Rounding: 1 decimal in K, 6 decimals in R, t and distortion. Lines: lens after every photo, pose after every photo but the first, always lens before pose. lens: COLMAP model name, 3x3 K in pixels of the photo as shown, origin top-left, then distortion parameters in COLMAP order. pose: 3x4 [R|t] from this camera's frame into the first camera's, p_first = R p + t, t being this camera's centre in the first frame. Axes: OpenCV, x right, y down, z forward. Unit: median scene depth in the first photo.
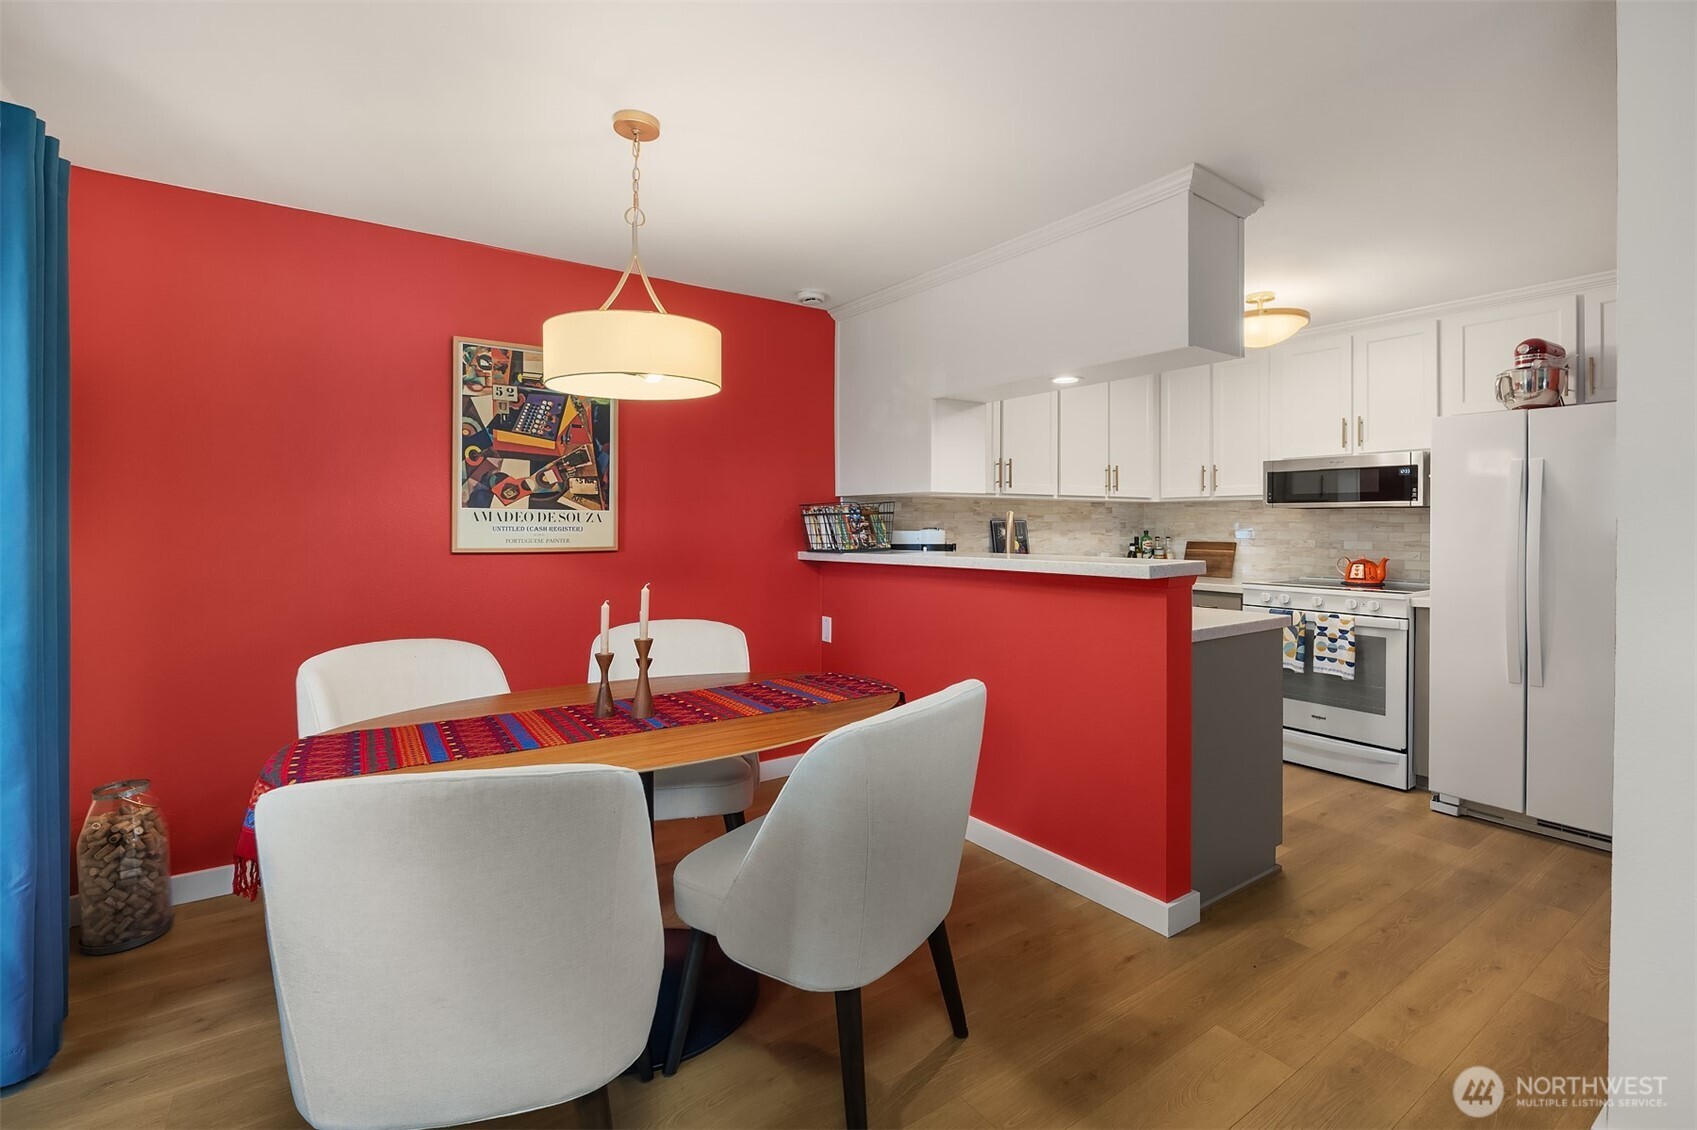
lens RADIAL K [[799.0, 0, 842.9], [0, 799.0, 532.7], [0, 0, 1]] dist [-0.014868, 0.001071]
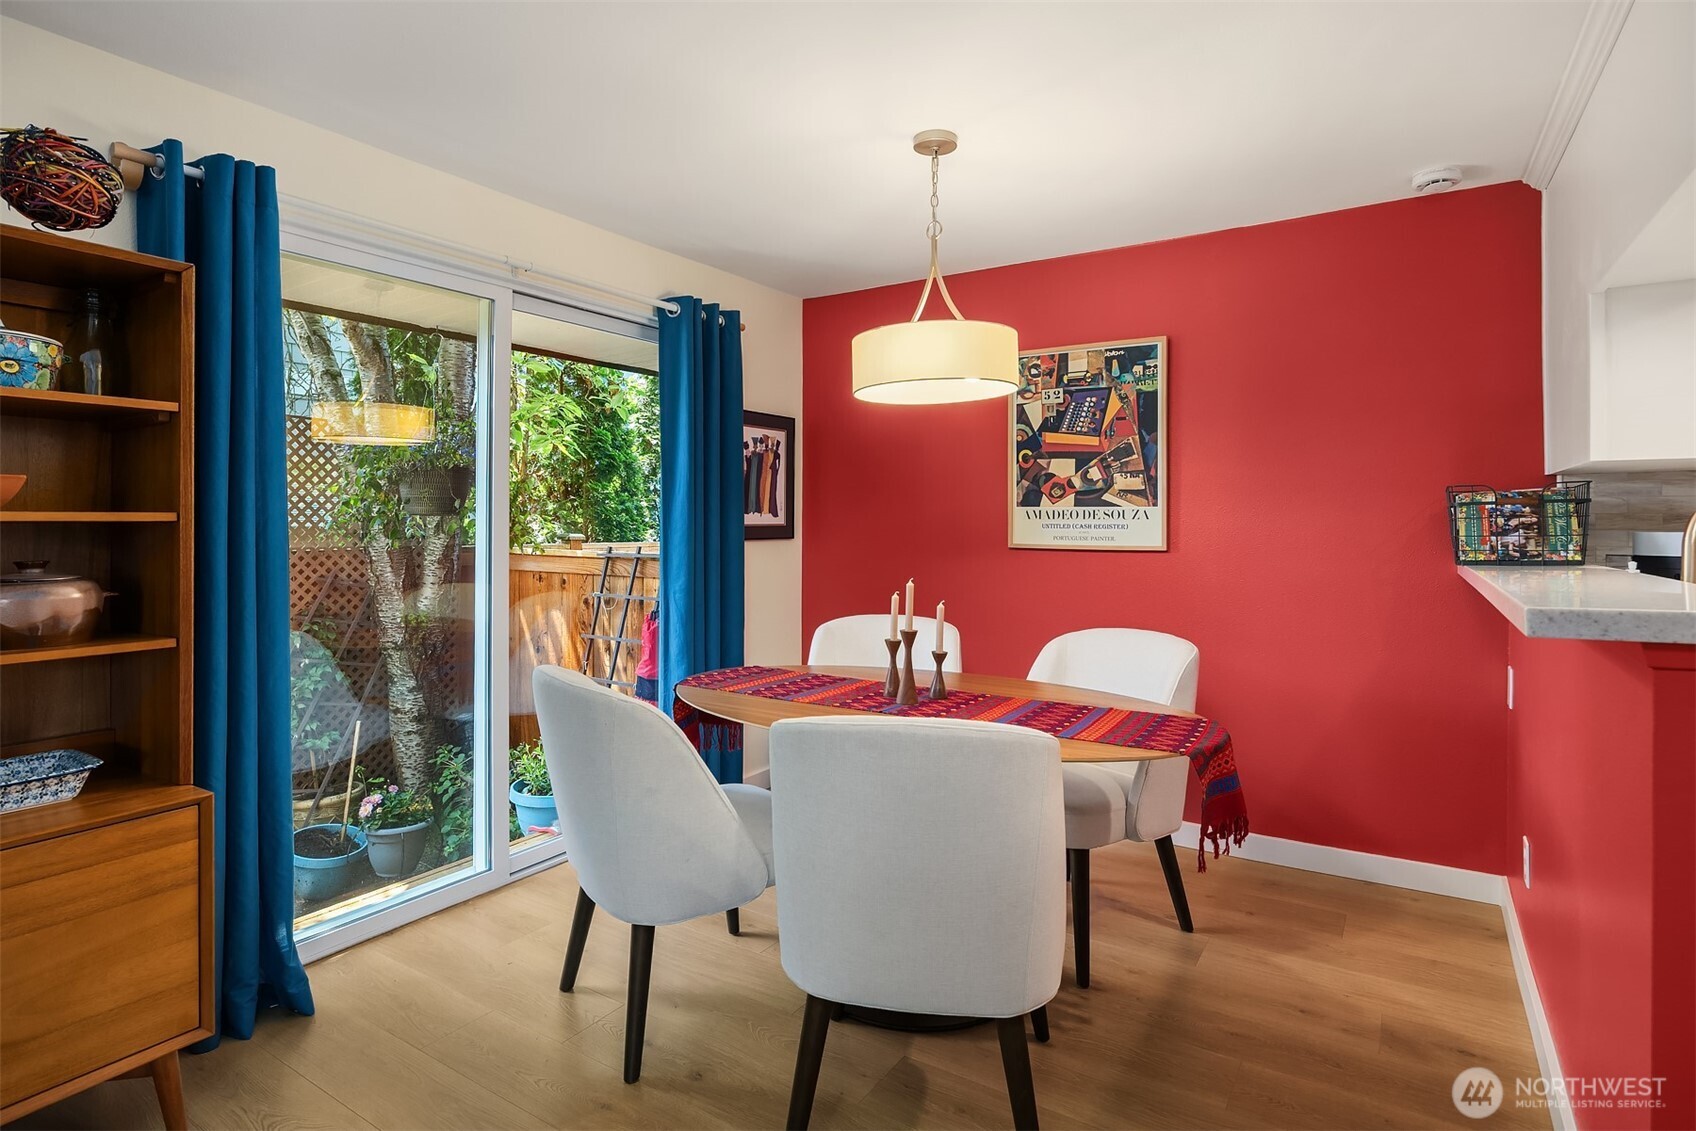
lens RADIAL K [[849.2, 0, 842.8], [0, 849.2, 521.4], [0, 0, 1]] dist [-0.012117, 0.002619]
pose [[0.374312, -0.004239, -0.927293, 0.434084], [-0.007840, 0.999939, -0.007735, -0.000591], [0.927270, 0.010166, 0.374256, 0.286514]]
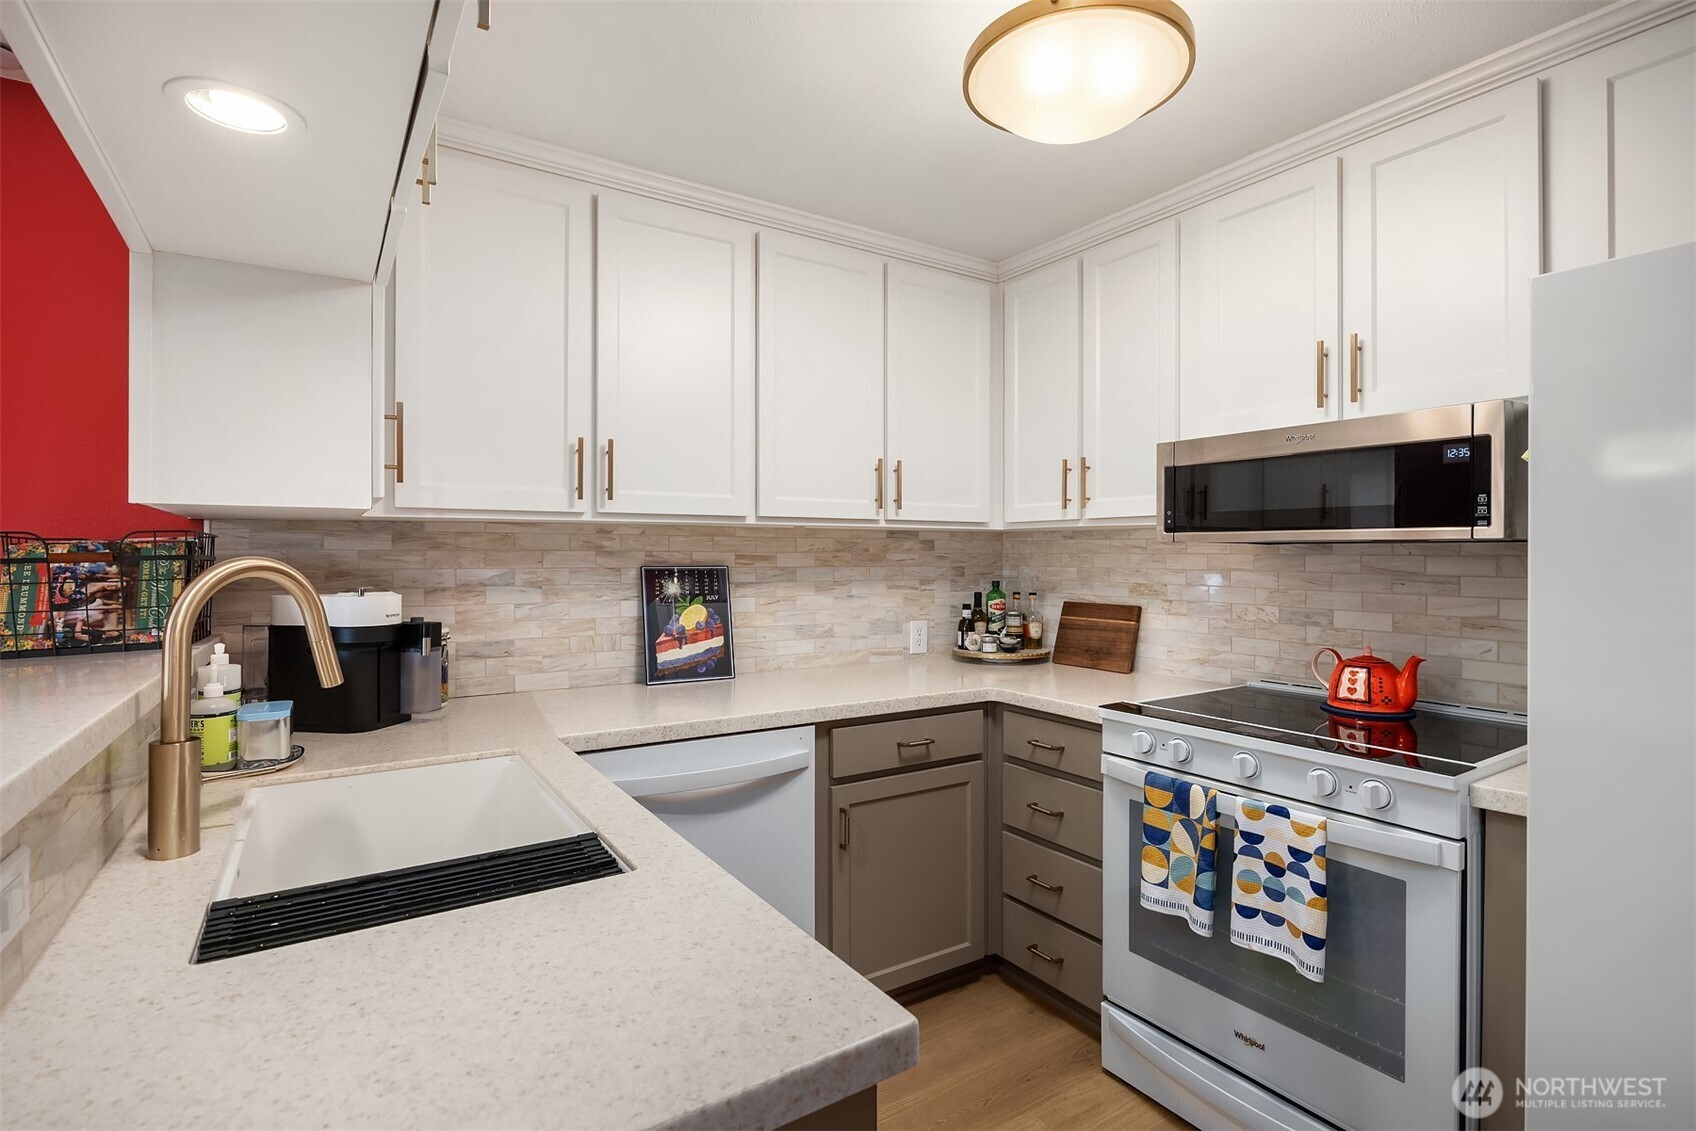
lens RADIAL K [[827.2, 0, 857.9], [0, 827.2, 561.9], [0, 0, 1]] dist [-0.009359, 0.001106]
pose [[0.999460, 0.000055, -0.032857, 0.437194], [-0.000097, 0.999999, -0.001276, -0.022416], [0.032856, 0.001278, 0.999459, 0.599329]]
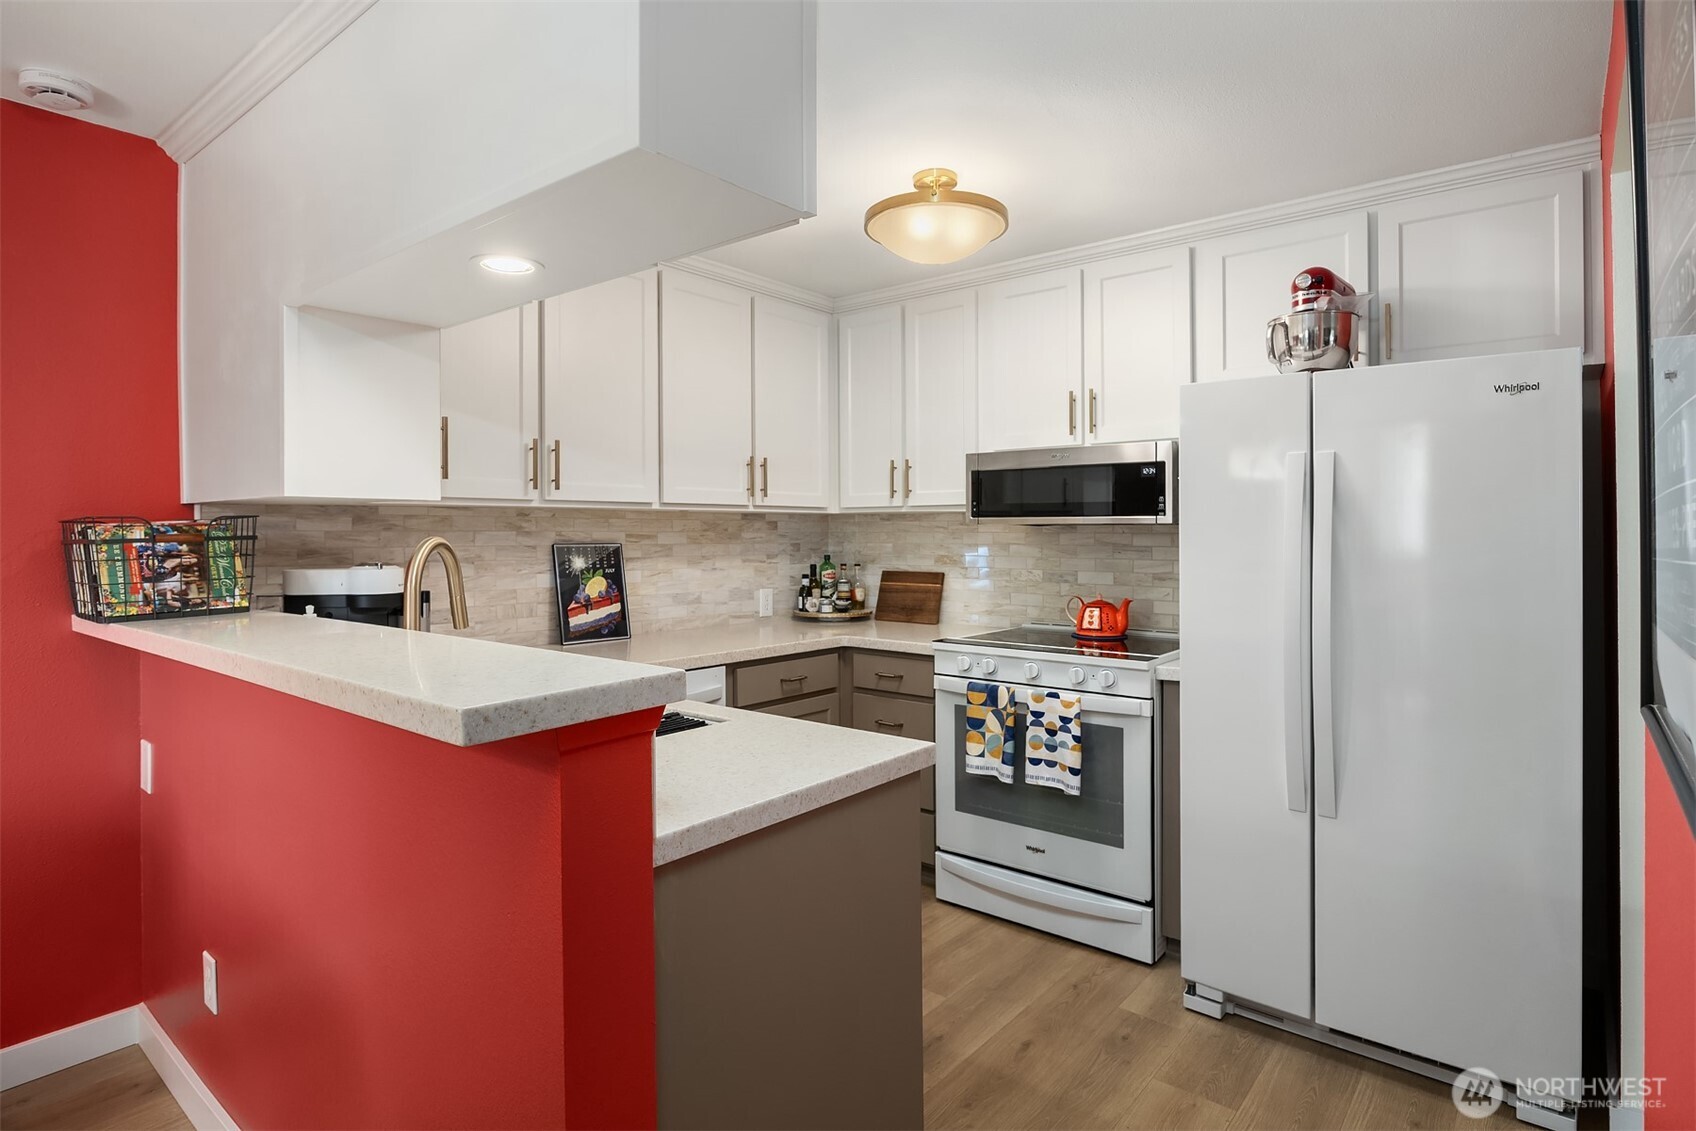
lens RADIAL K [[910.5, 0, 862.6], [0, 910.5, 537.2], [0, 0, 1]] dist [-0.007741, 0.000698]
pose [[0.960940, -0.004089, 0.276725, 0.280370], [0.005578, 0.999974, -0.004591, -0.020783], [-0.276699, 0.005955, 0.960938, 0.351684]]
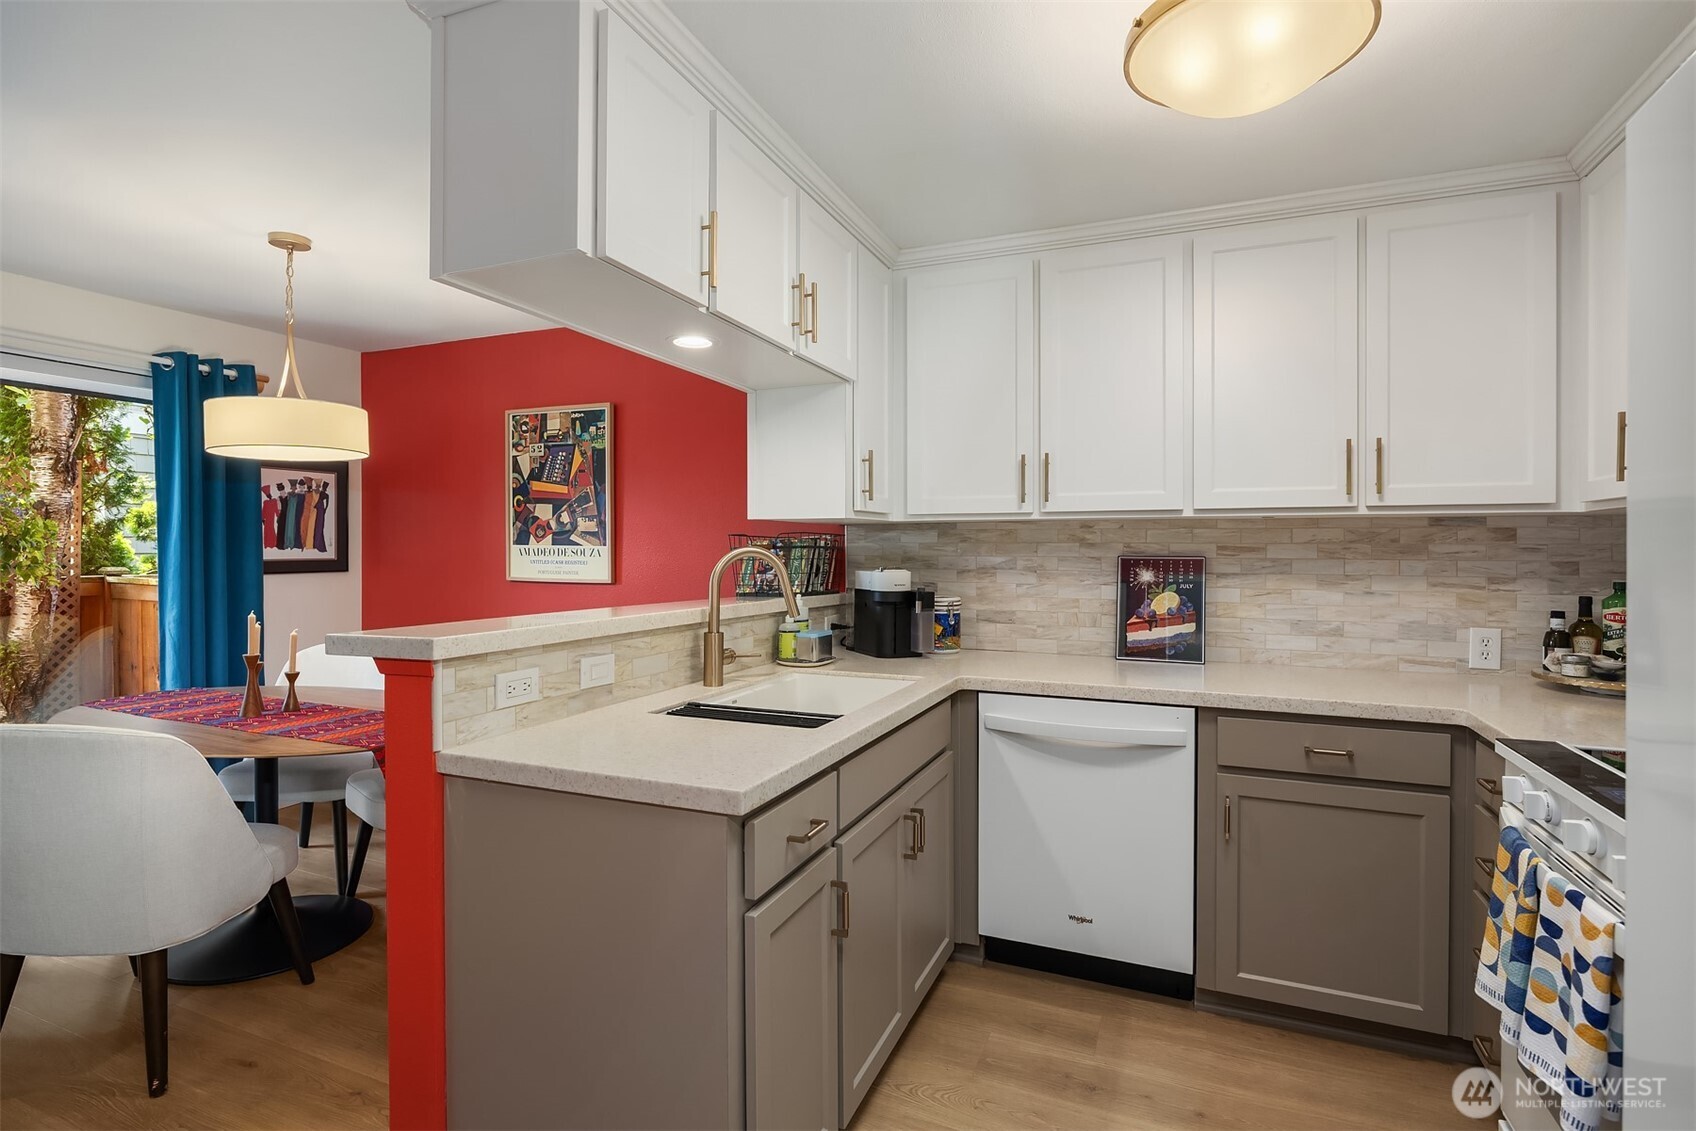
lens RADIAL K [[827.2, 0, 837.5], [0, 827.2, 563.4], [0, 0, 1]] dist [-0.009359, 0.001106]
pose [[0.517163, 0.015550, -0.855746, 0.768261], [-0.010033, 0.999876, 0.012106, -0.019571], [0.855828, 0.002325, 0.517255, 0.641563]]
